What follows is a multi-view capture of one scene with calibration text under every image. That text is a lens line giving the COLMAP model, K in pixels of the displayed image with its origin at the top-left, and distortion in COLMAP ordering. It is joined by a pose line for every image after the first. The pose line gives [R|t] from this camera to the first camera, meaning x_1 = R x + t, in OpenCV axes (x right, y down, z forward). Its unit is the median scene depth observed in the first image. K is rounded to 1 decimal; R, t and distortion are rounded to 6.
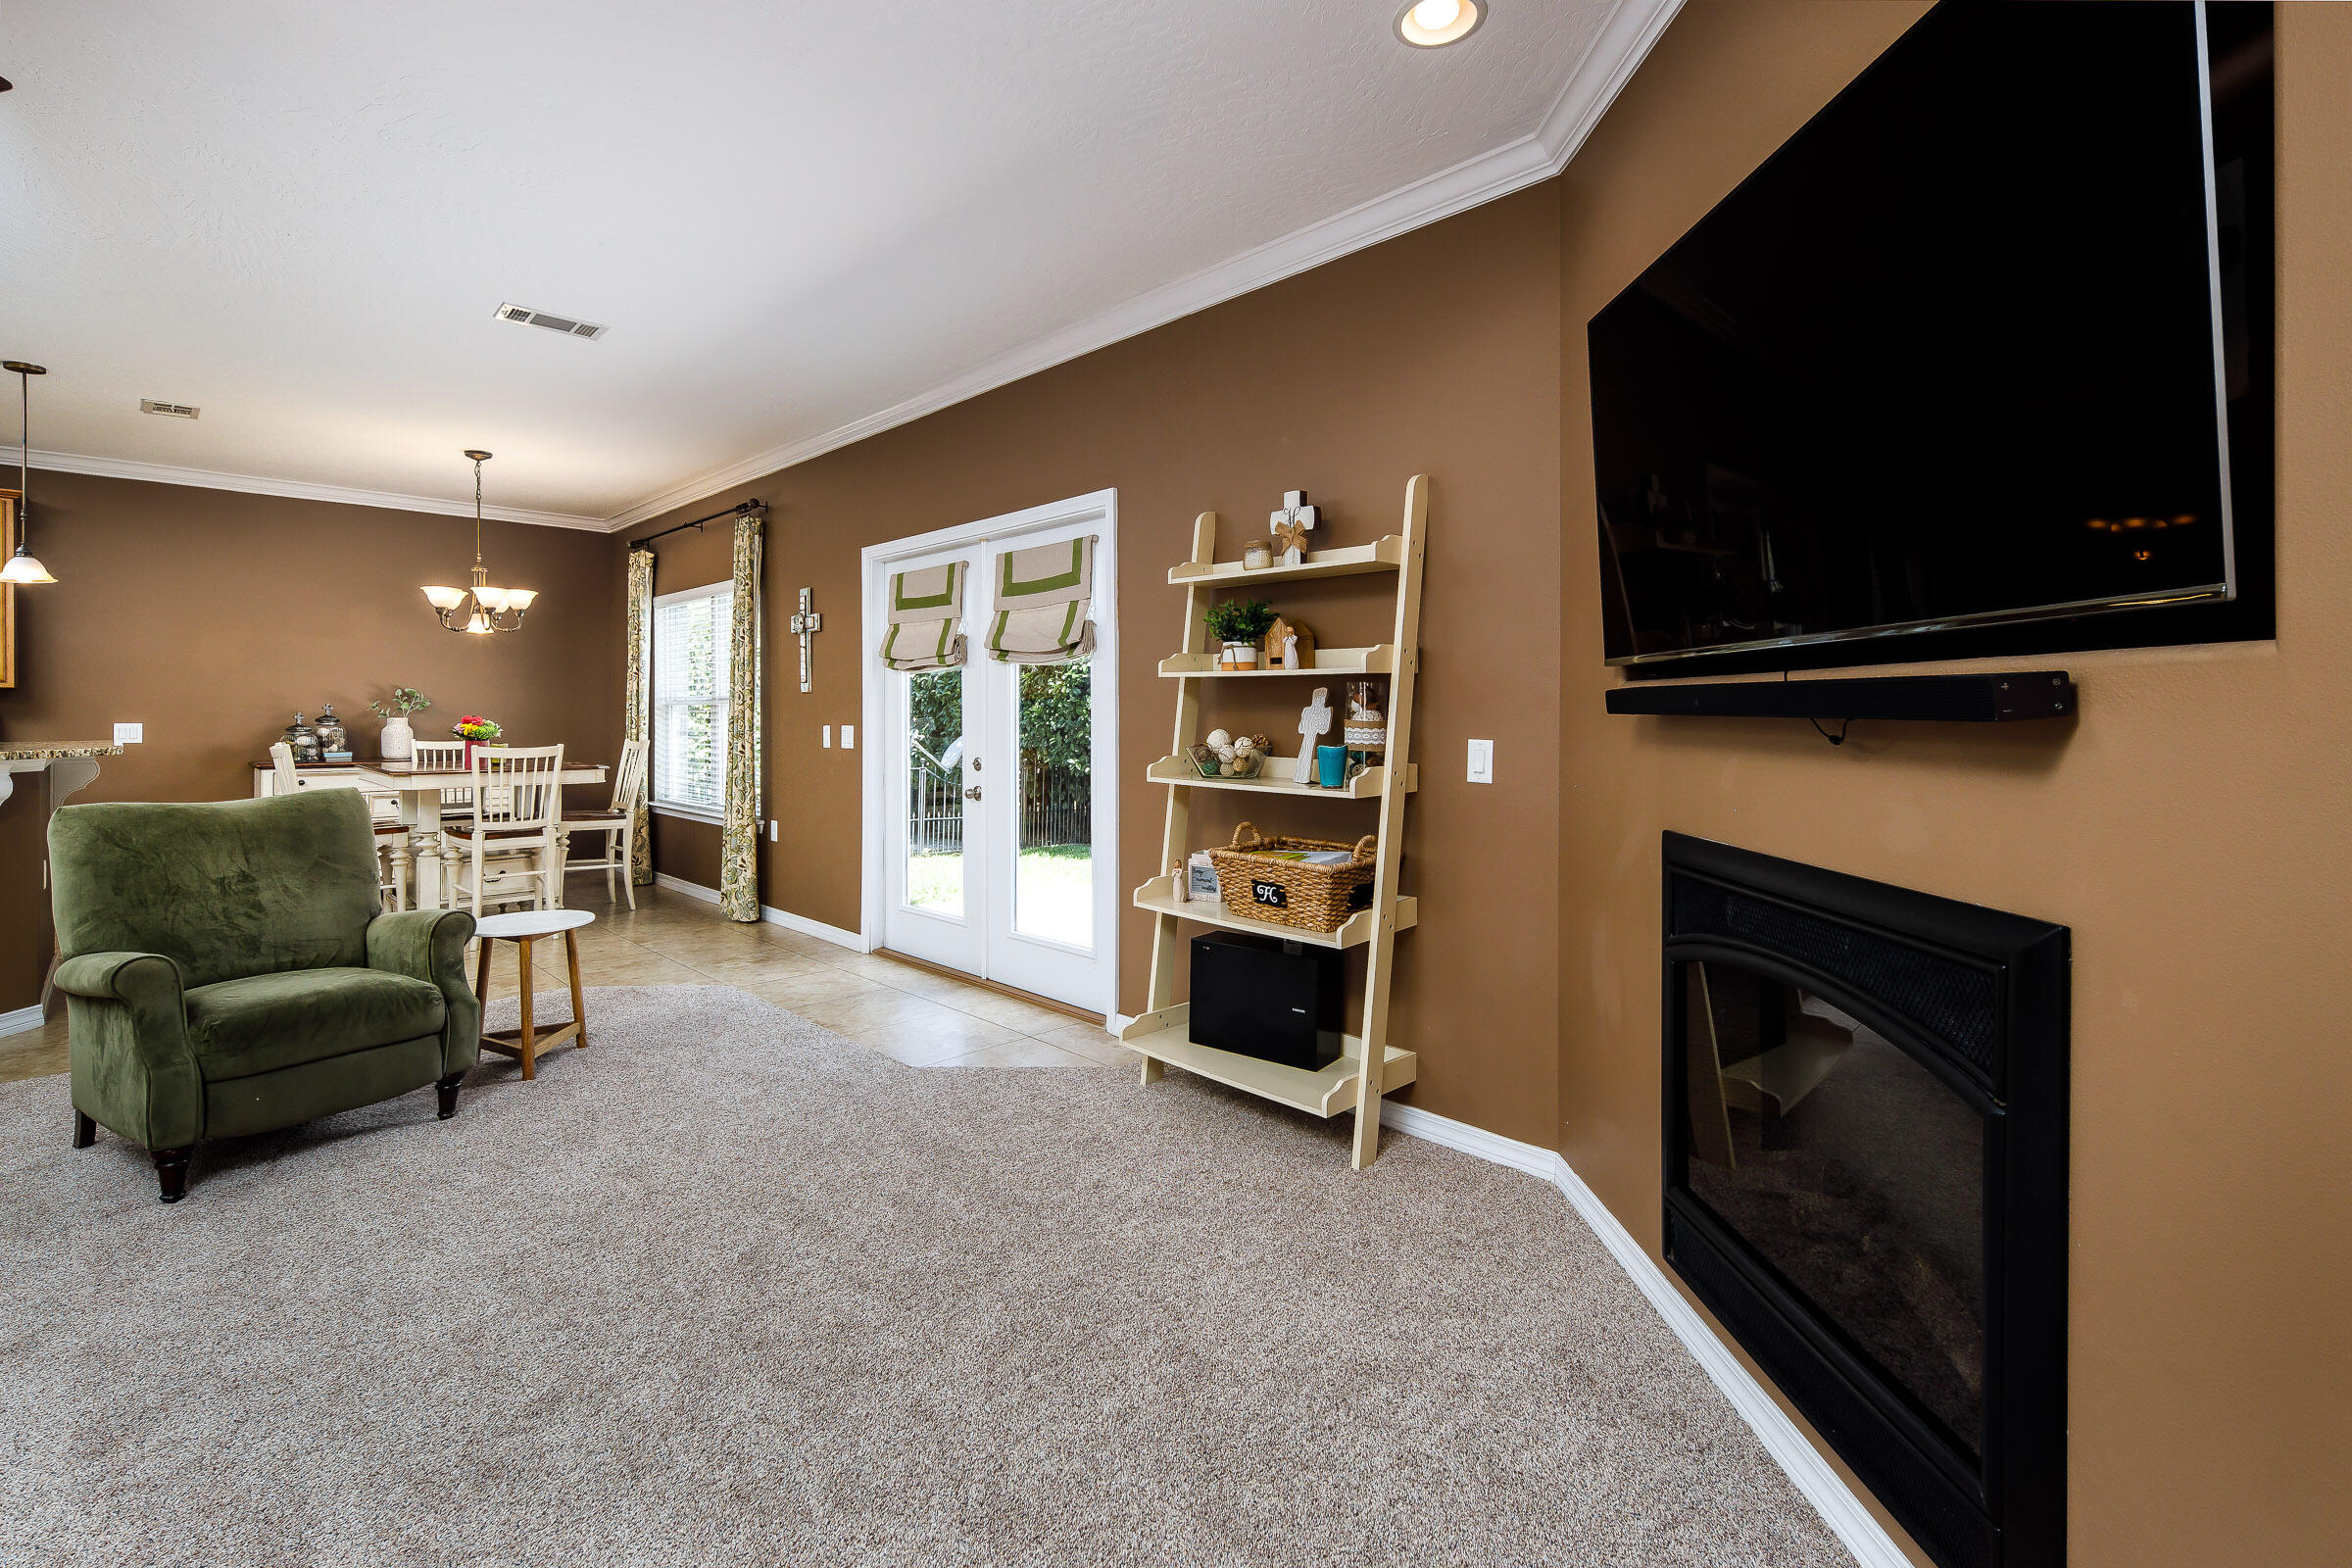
lens RADIAL K [[1165.7, 0, 1114.5], [0, 1165.7, 699.9], [0, 0, 1]] dist [0.085223, -0.000213]
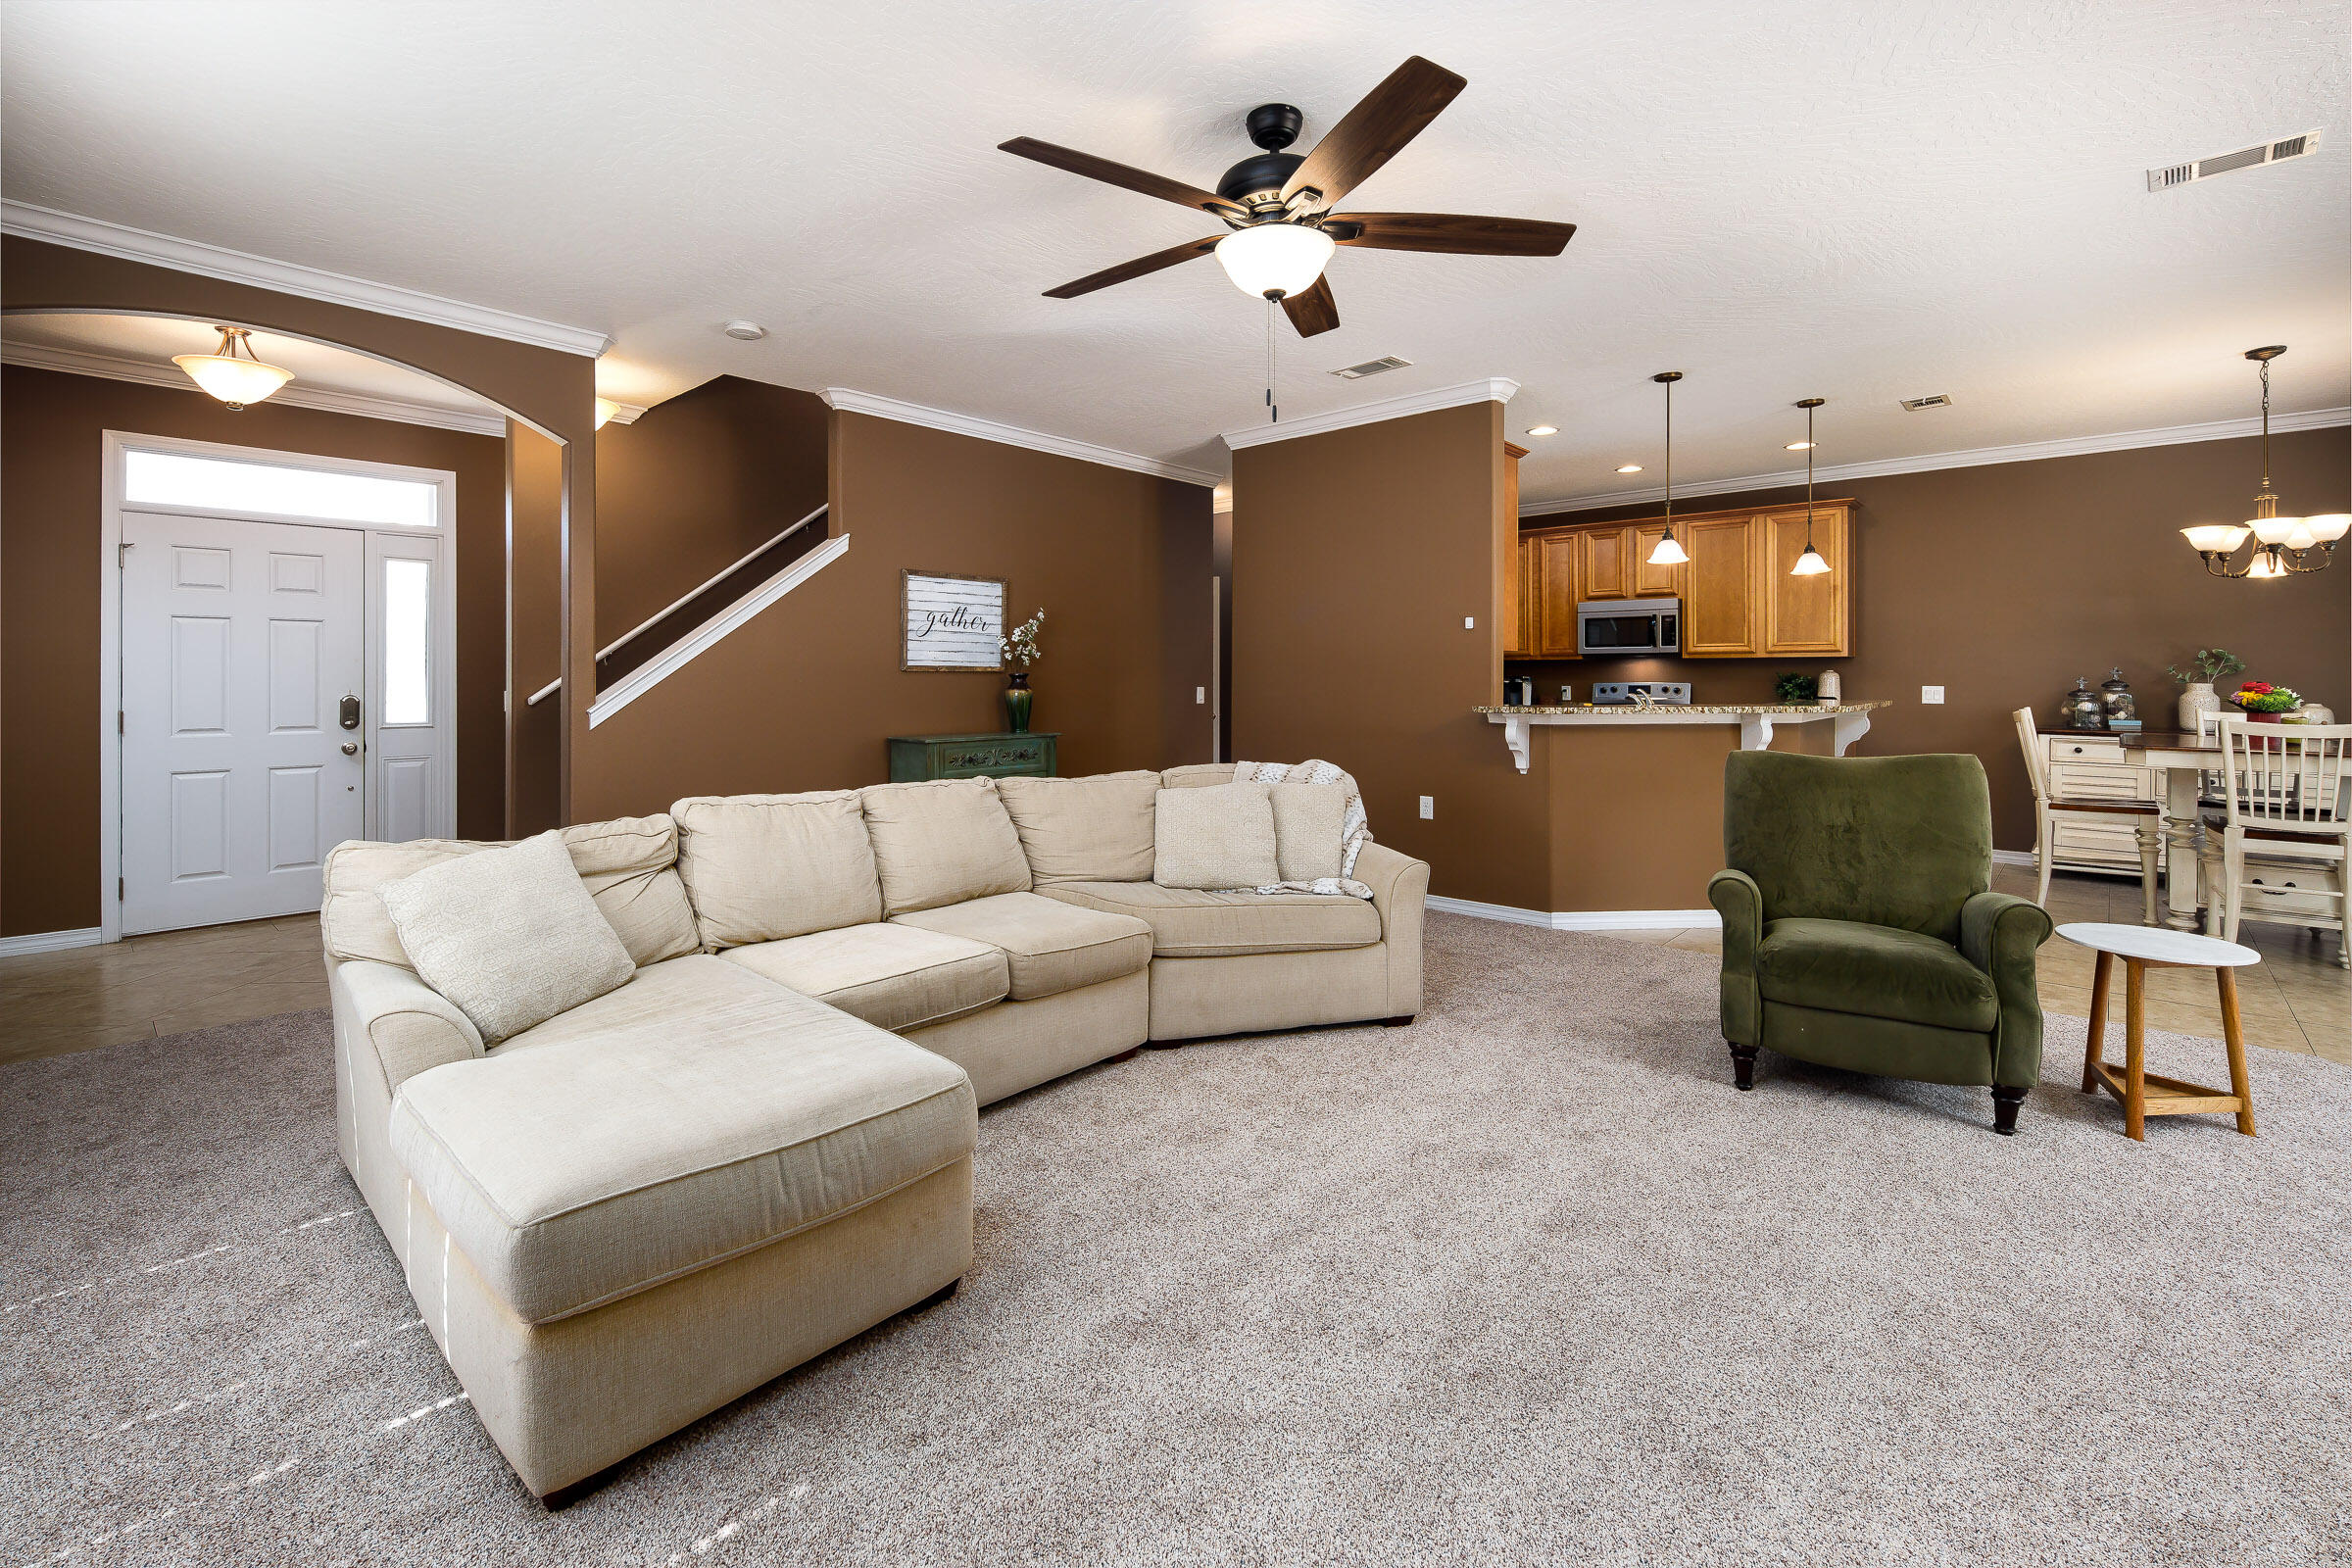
lens RADIAL K [[1052.3, 0, 1167.9], [0, 1052.3, 669.9], [0, 0, 1]] dist [-0.002431, -0.000141]
pose [[0.057214, -0.005823, -0.998345, 0.129682], [0.006586, 0.999963, -0.005455, 0.004807], [0.998340, -0.006263, 0.057250, 0.245387]]
